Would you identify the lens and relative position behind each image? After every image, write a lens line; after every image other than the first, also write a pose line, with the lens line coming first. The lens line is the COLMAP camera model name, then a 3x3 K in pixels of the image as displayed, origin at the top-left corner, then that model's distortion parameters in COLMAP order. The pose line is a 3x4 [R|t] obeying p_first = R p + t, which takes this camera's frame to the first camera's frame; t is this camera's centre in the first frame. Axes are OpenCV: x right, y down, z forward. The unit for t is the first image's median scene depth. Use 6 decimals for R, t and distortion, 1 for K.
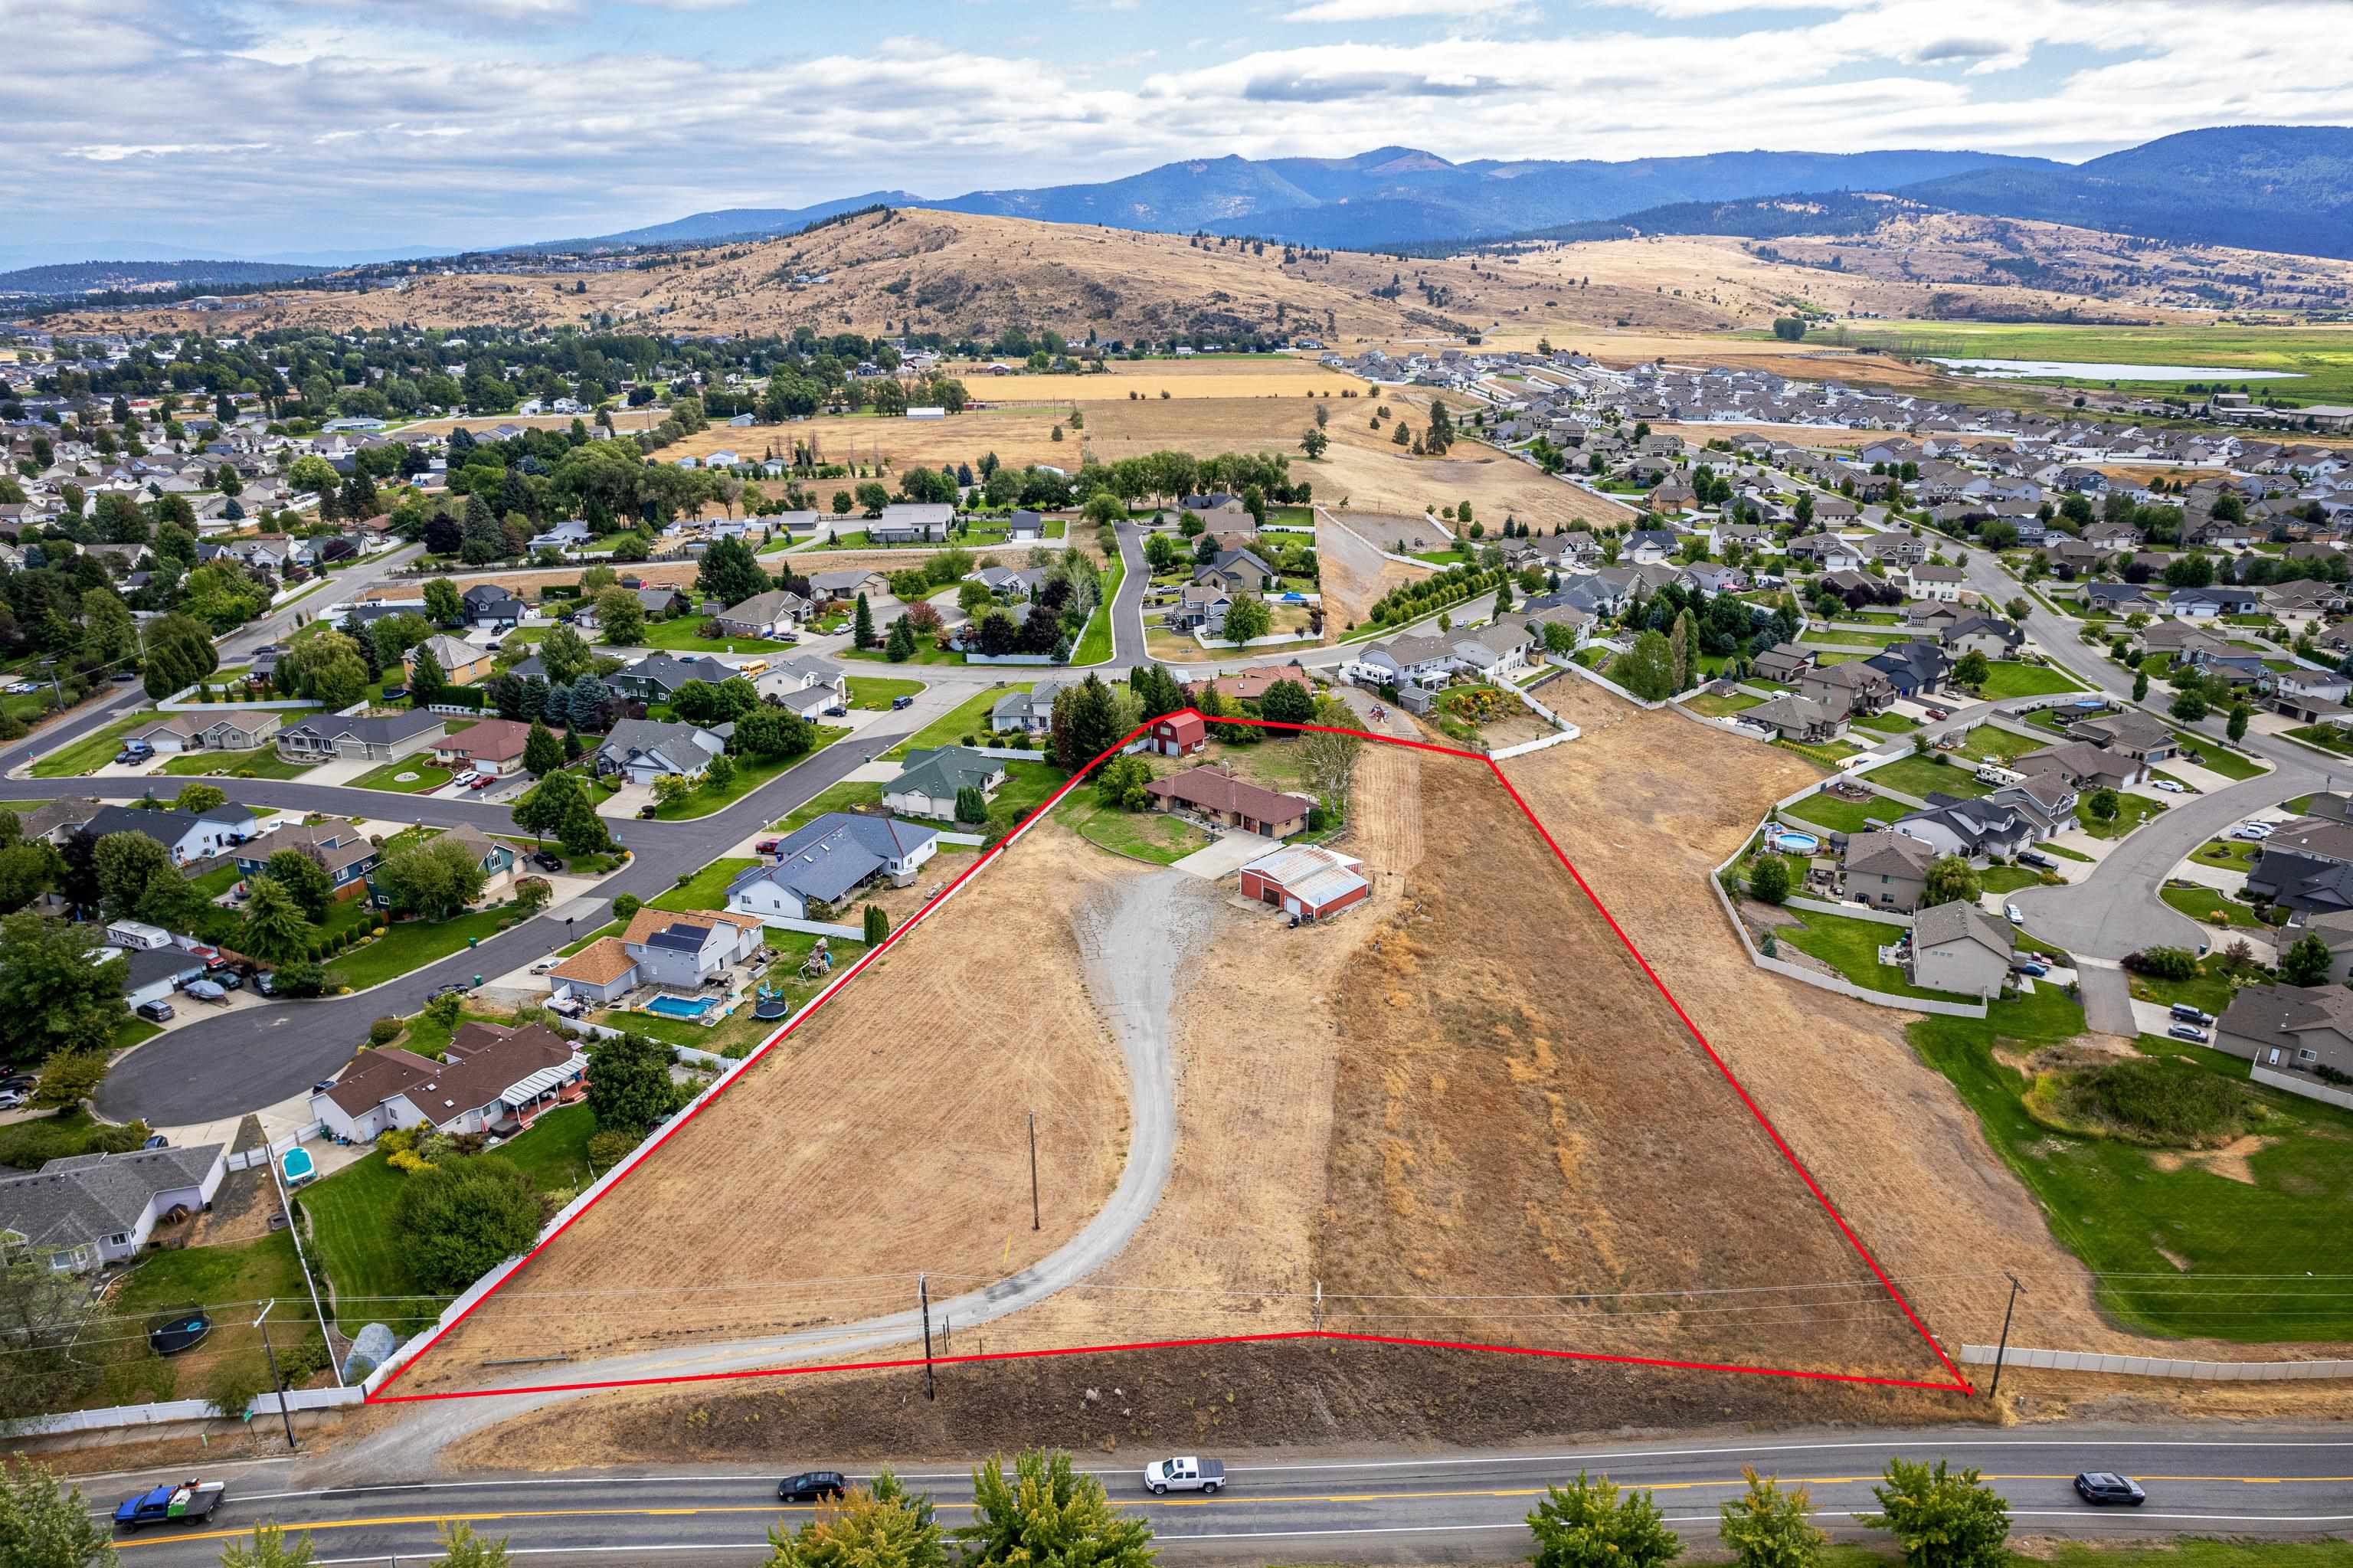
lens RADIAL K [[1499.7, 0, 1176.5], [0, 1499.7, 784.0], [0, 0, 1]] dist [-0.064671, 0.055125]
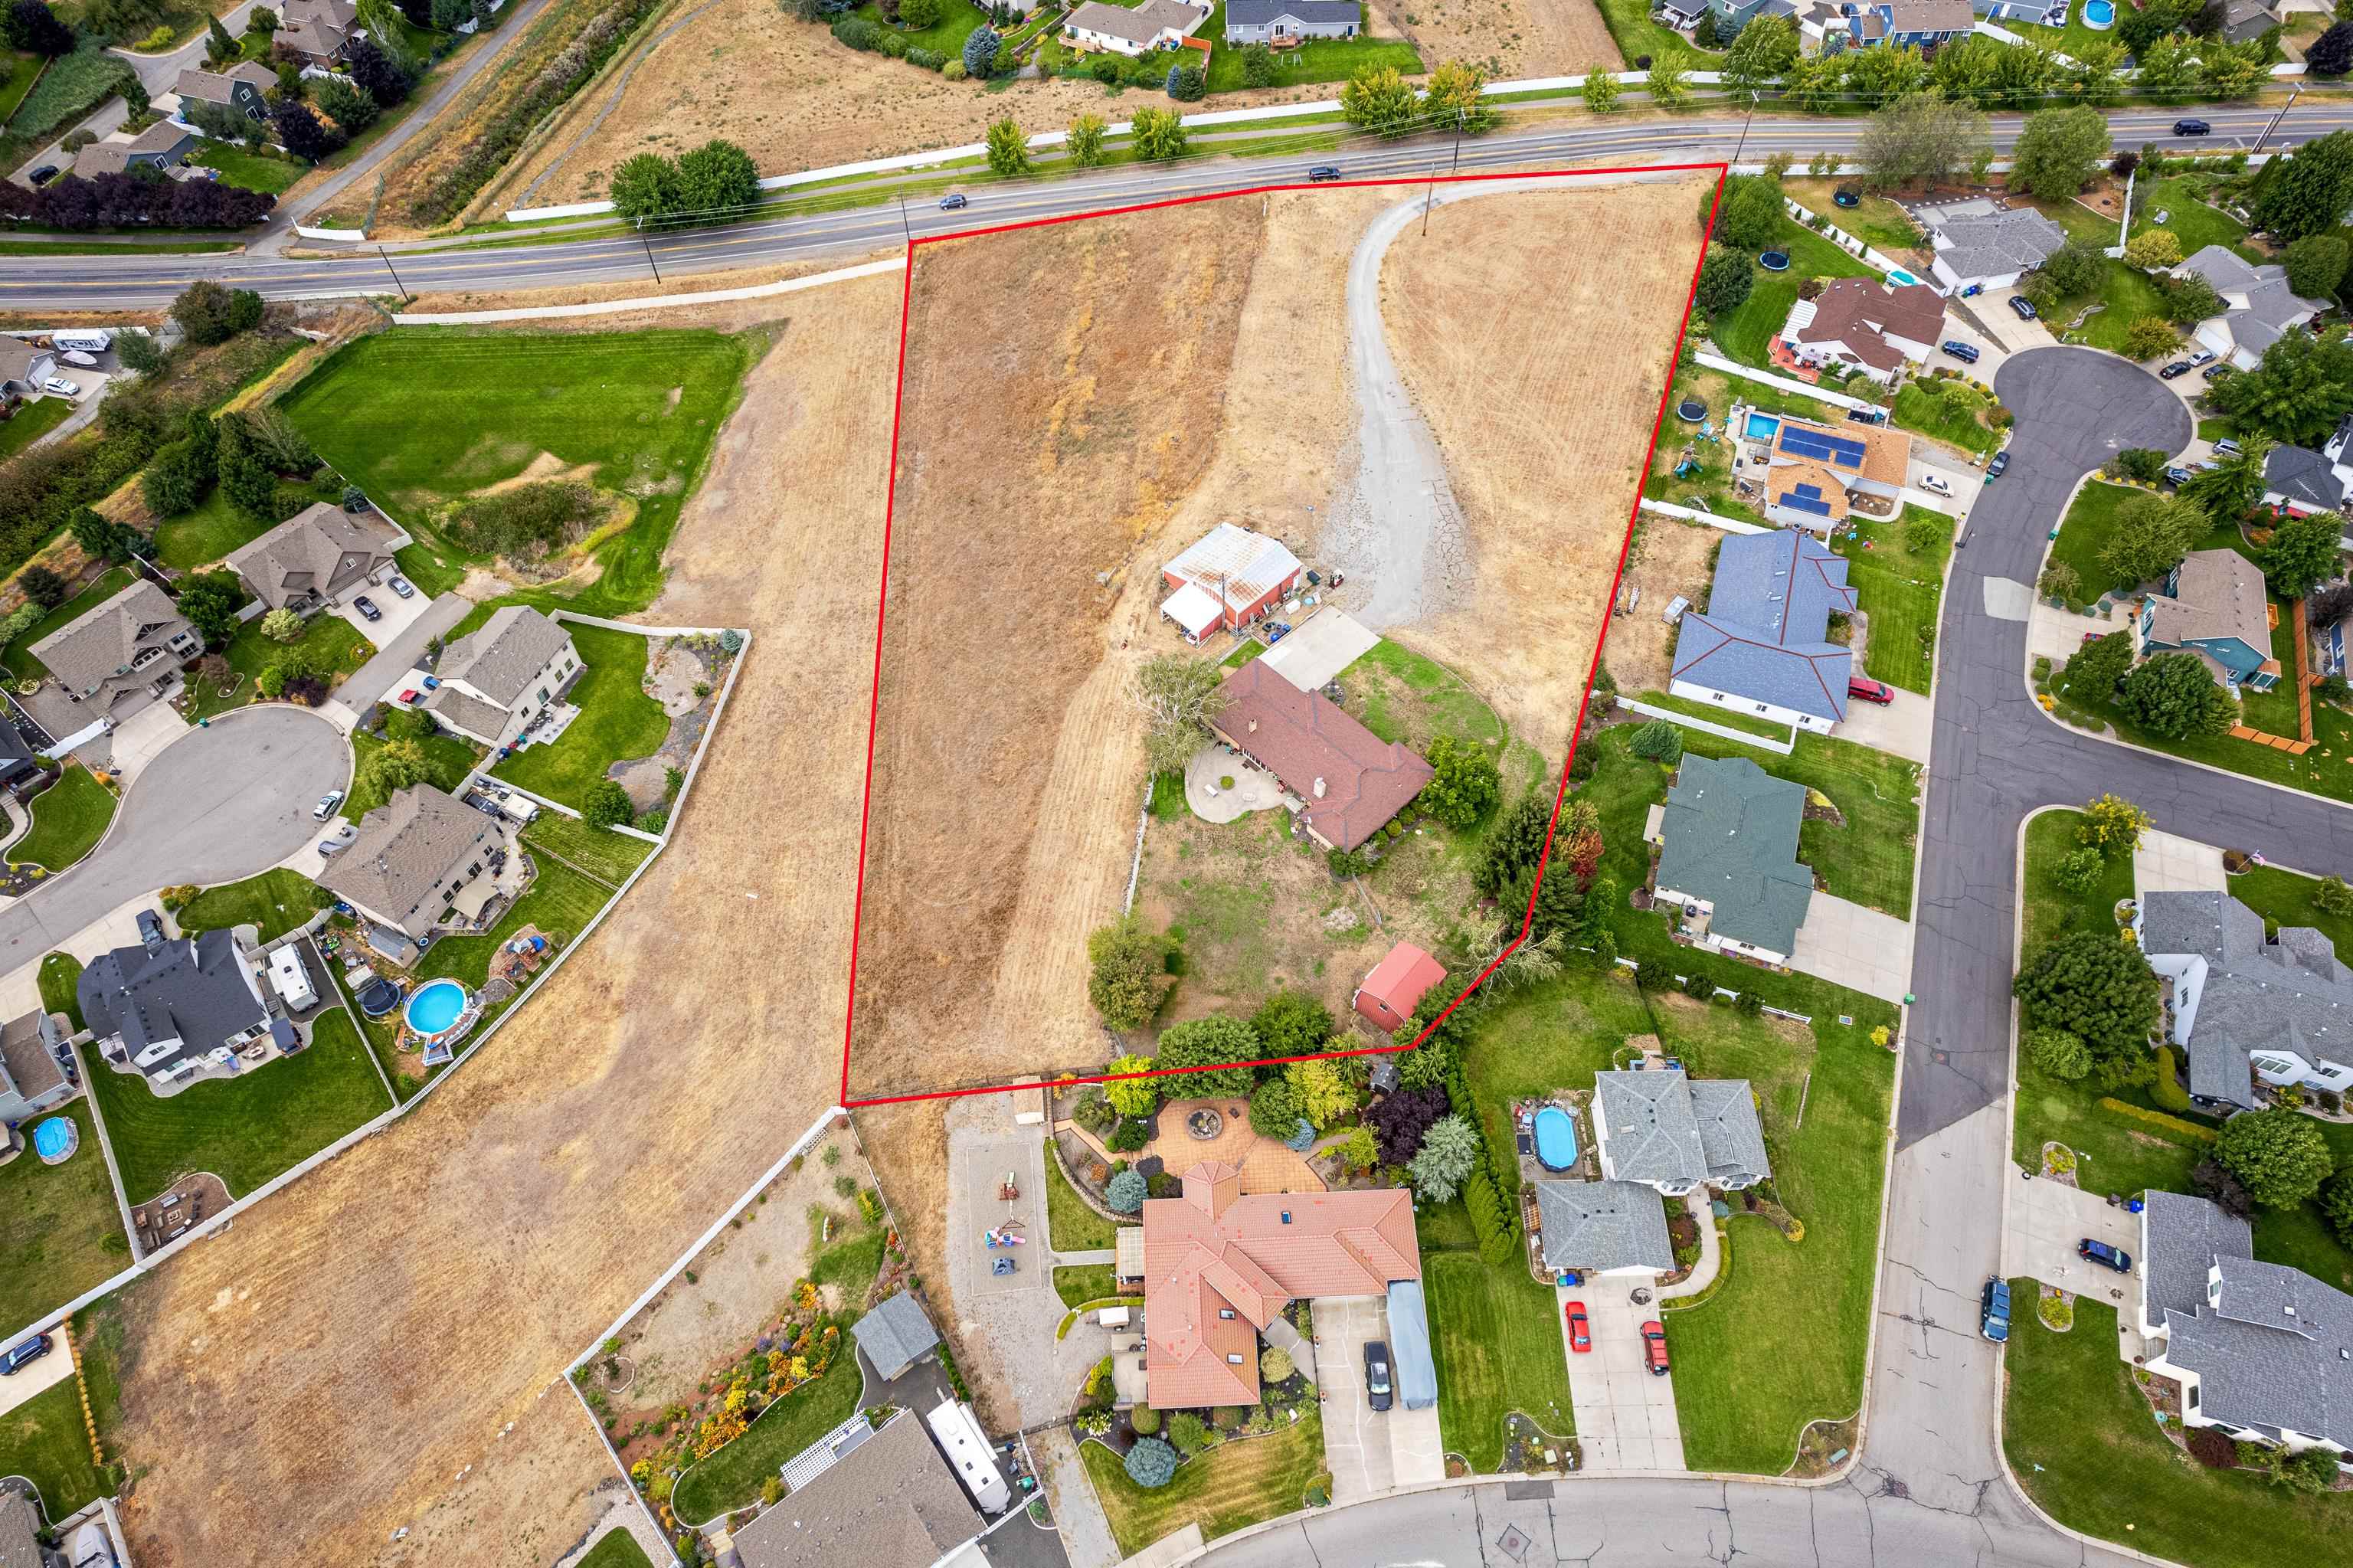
lens RADIAL K [[1514.7, 0, 1176.5], [0, 1514.7, 784.0], [0, 0, 1]] dist [-0.040961, -0.027930]
pose [[-0.999635, -0.011952, 0.024222, 0.131690], [0.019796, 0.285872, 0.958063, -1.099173], [-0.018375, 0.958193, -0.285531, 1.933478]]
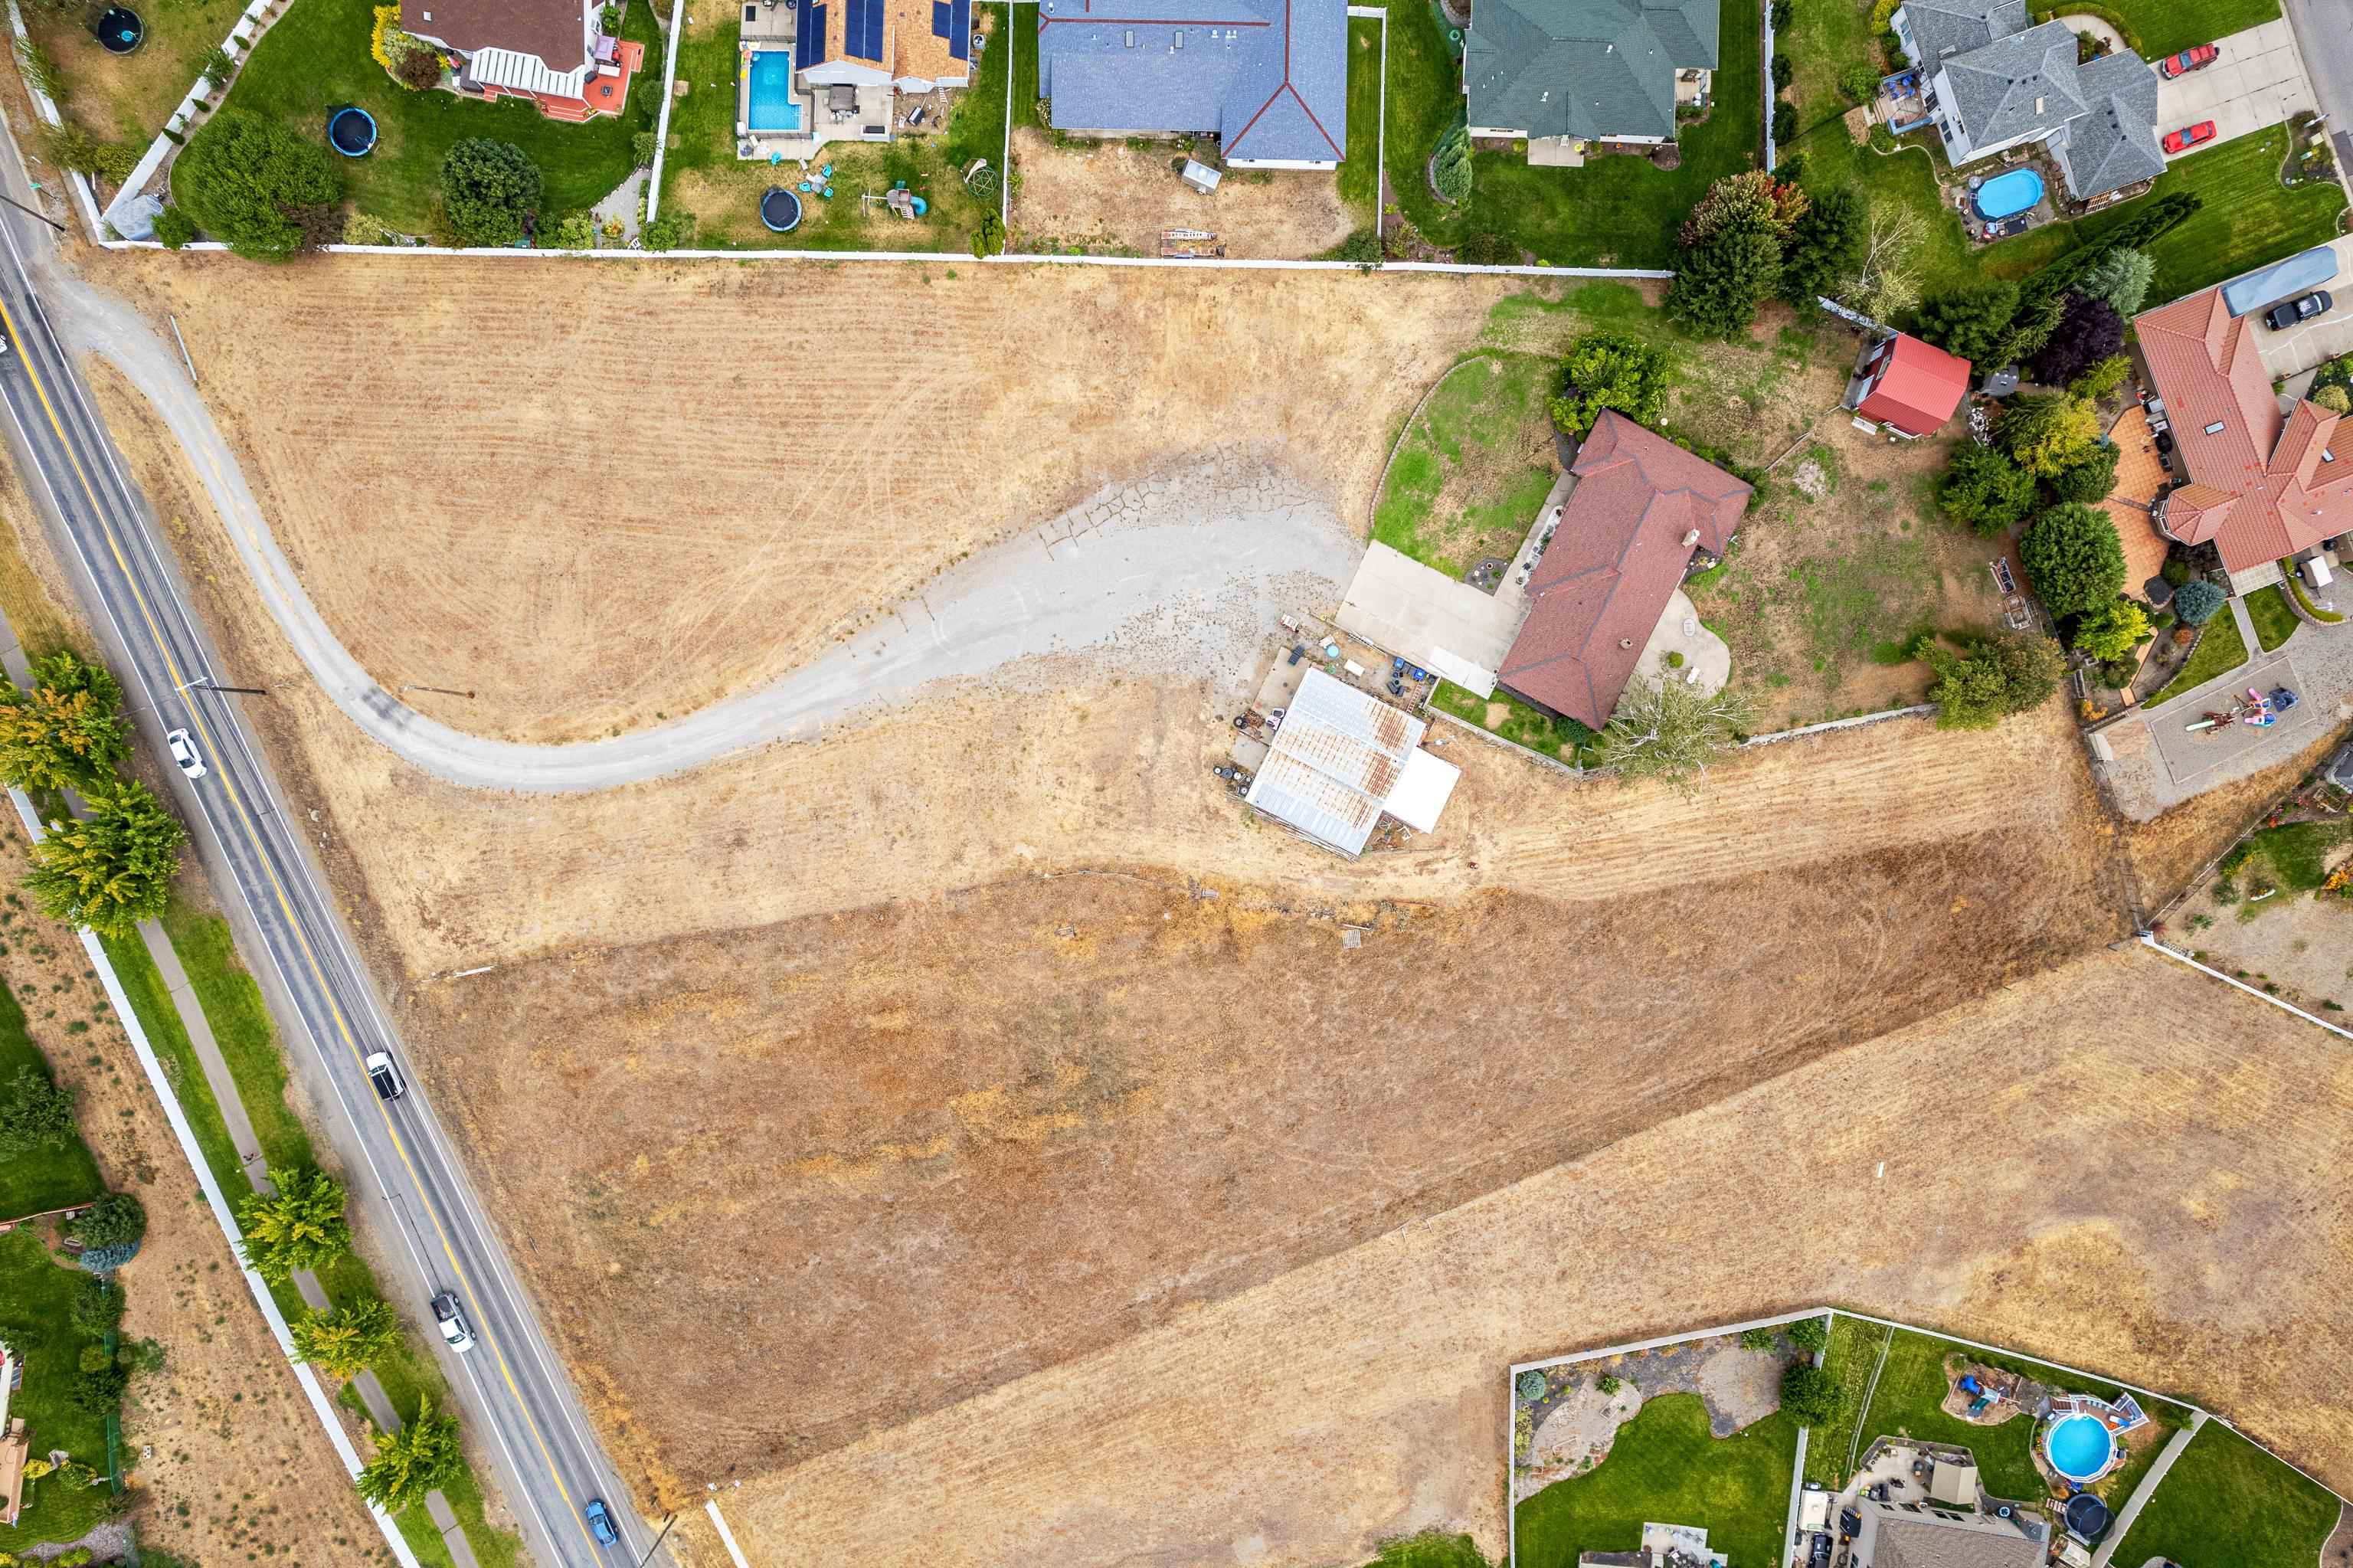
lens RADIAL K [[1499.7, 0, 1176.5], [0, 1499.7, 784.0], [0, 0, 1]] dist [-0.064671, 0.055125]
pose [[0.298120, 0.954478, 0.009789, 0.092789], [-0.315489, 0.088850, 0.944760, -0.755823], [0.900883, -0.284740, 0.327616, 0.991631]]
